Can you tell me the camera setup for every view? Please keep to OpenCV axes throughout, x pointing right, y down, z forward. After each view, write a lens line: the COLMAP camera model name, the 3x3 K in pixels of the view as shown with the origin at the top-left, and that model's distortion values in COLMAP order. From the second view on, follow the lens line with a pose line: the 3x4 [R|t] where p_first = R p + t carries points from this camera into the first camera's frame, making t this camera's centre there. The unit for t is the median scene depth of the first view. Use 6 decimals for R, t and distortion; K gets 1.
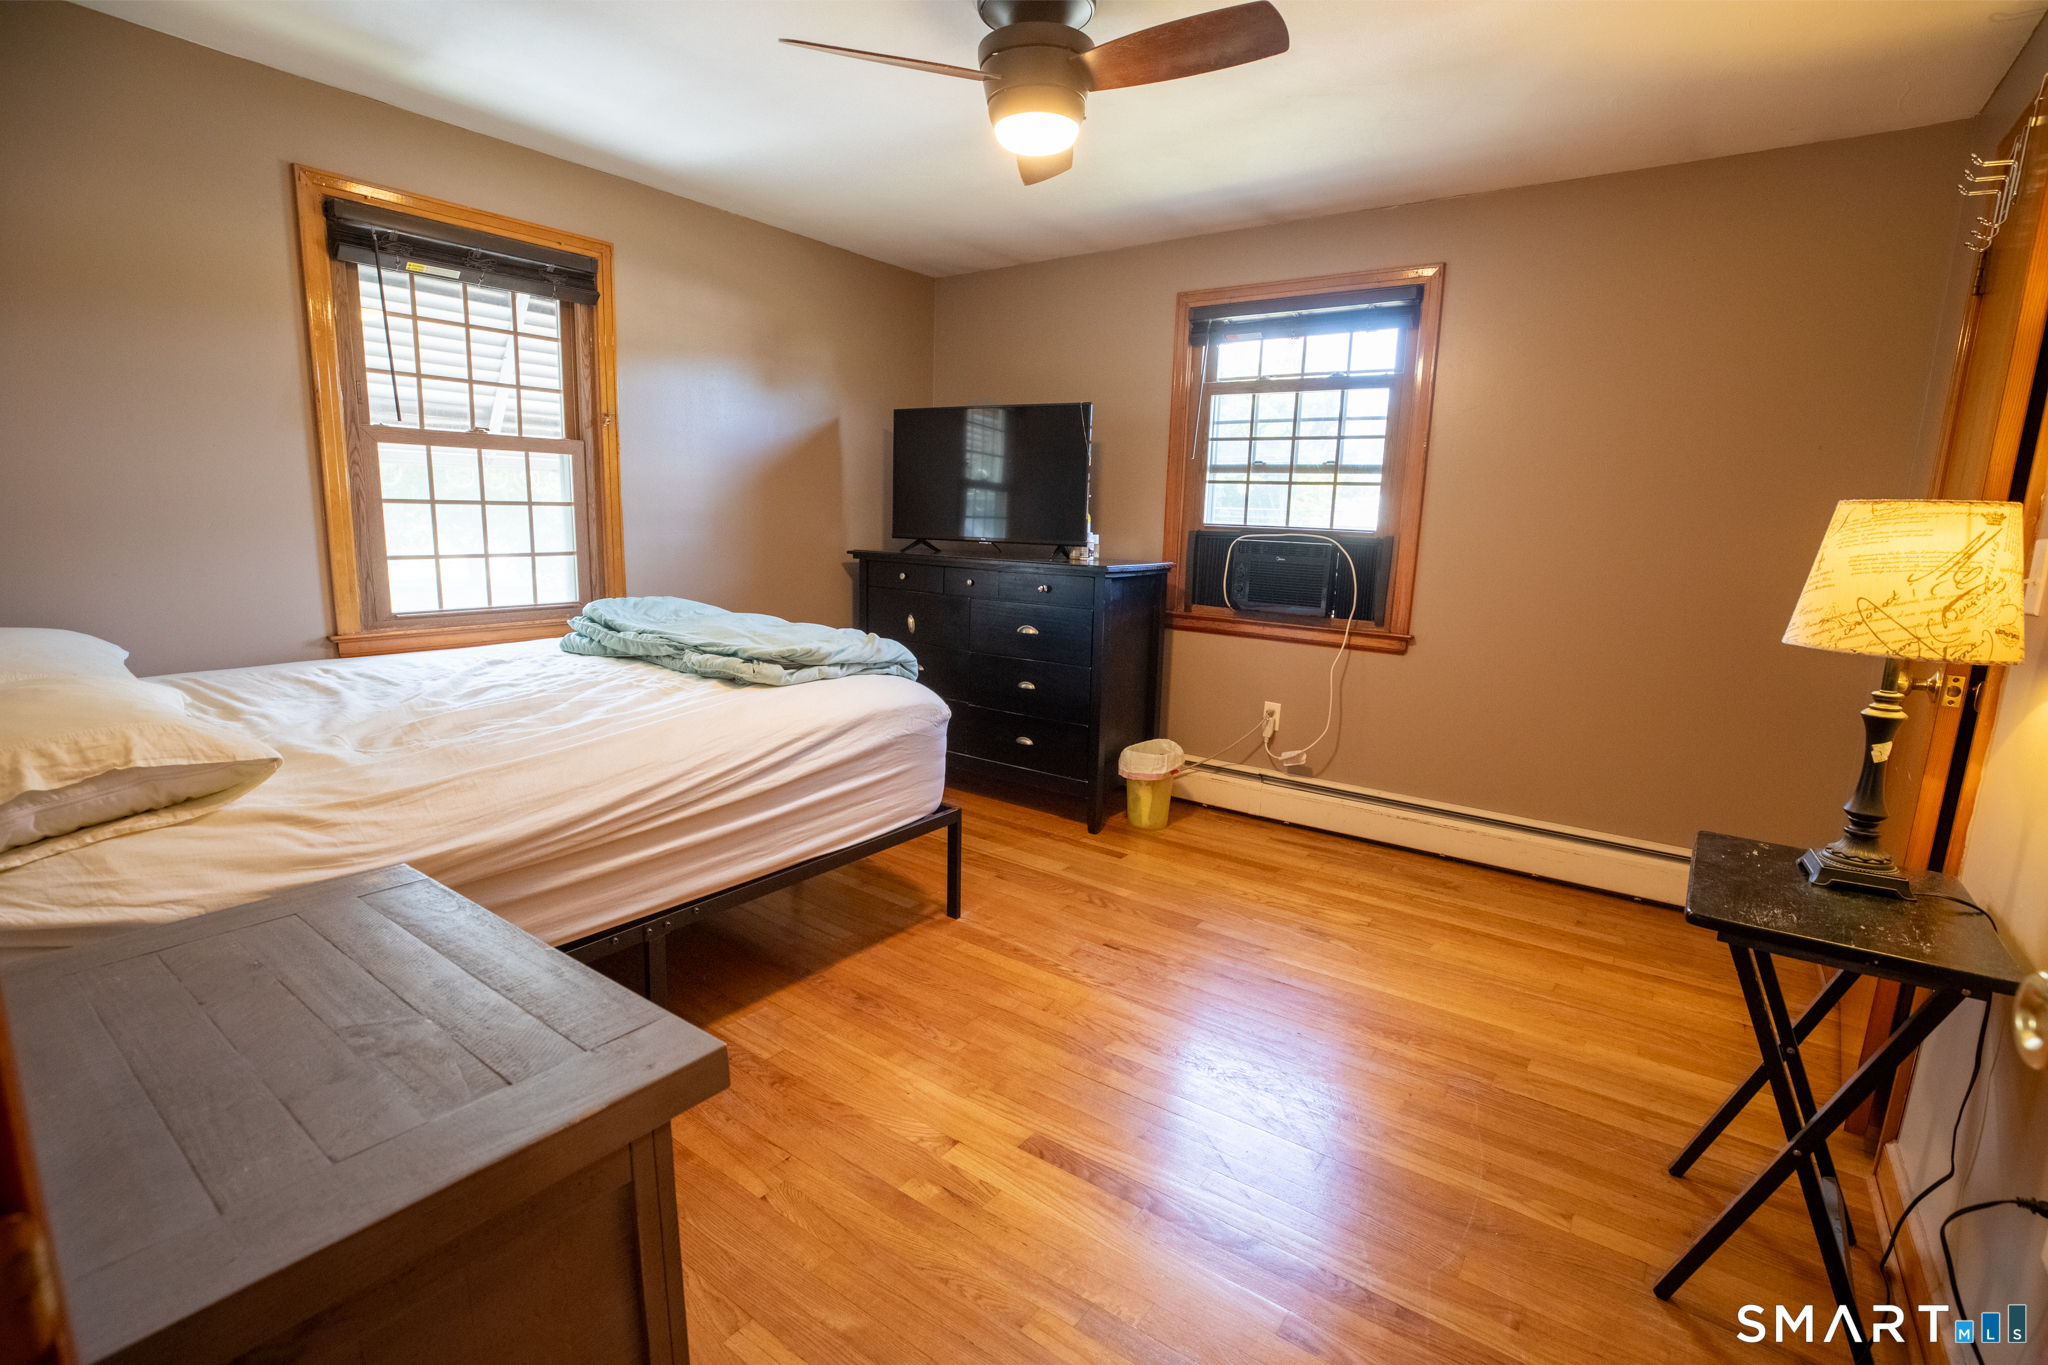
lens RADIAL K [[934.0, 0, 1022.4], [0, 934.0, 688.1], [0, 0, 1]] dist [-0.034738, 0.000312]
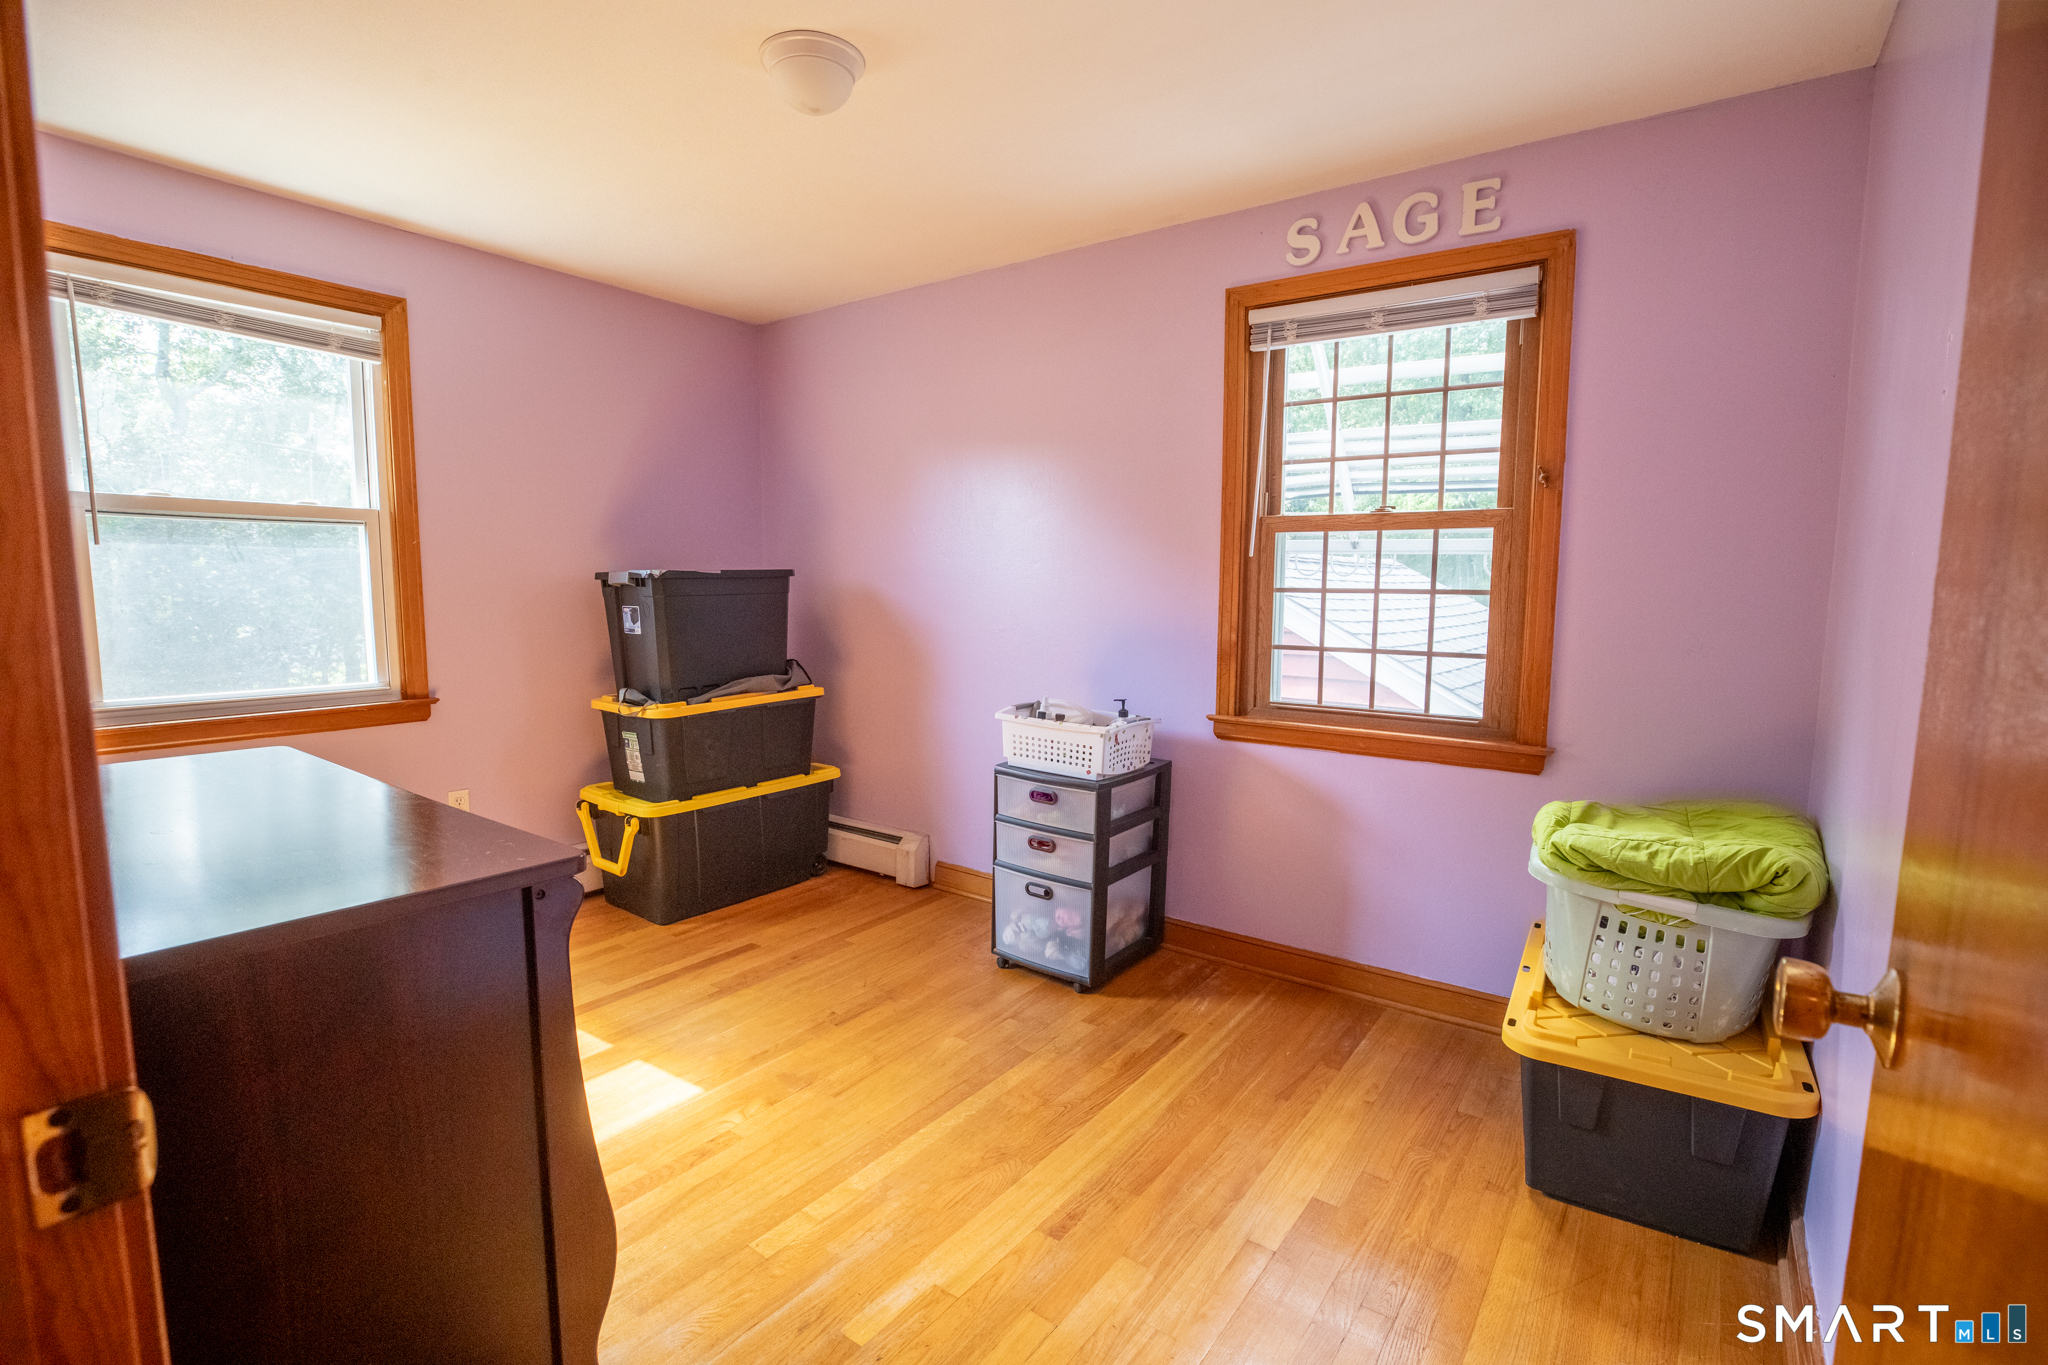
lens RADIAL K [[934.0, 0, 1019.6], [0, 934.0, 681.6], [0, 0, 1]] dist [-0.034738, 0.000312]
pose [[0.012245, 0.094430, -0.995456, 0.316228], [-0.180225, 0.979435, 0.090693, -0.143710], [0.983549, 0.178296, 0.029012, 0.691100]]
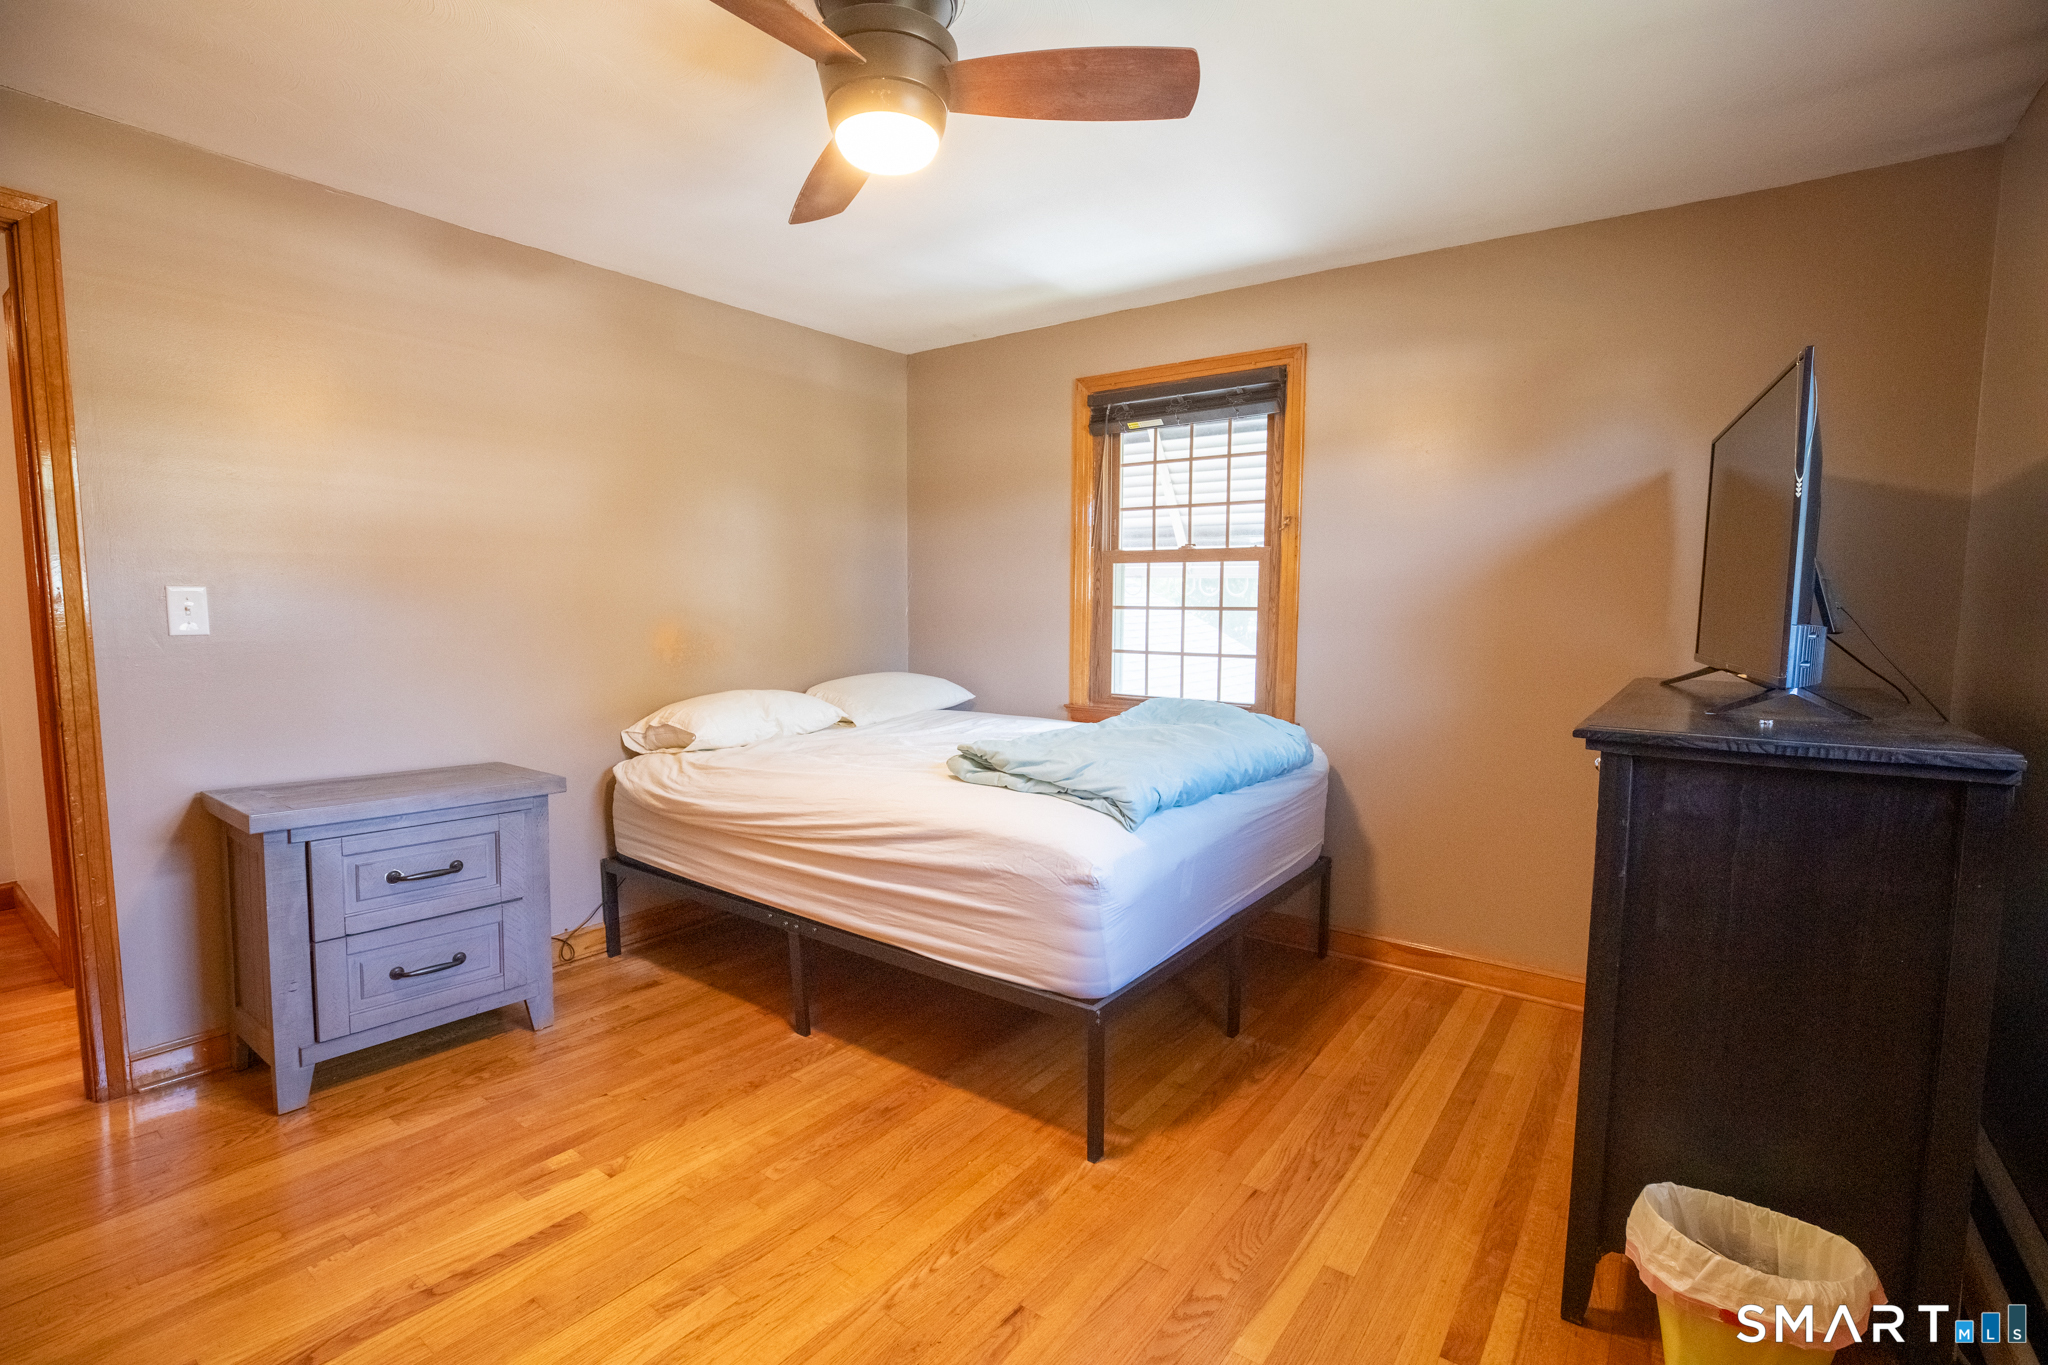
lens RADIAL K [[934.0, 0, 1029.6], [0, 934.0, 685.4], [0, 0, 1]] dist [-0.034738, 0.000312]
pose [[0.008575, 0.061488, -0.998071, 0.613833], [-0.191794, 0.979678, 0.058707, -0.146037], [0.981398, 0.190920, 0.020194, 0.850759]]
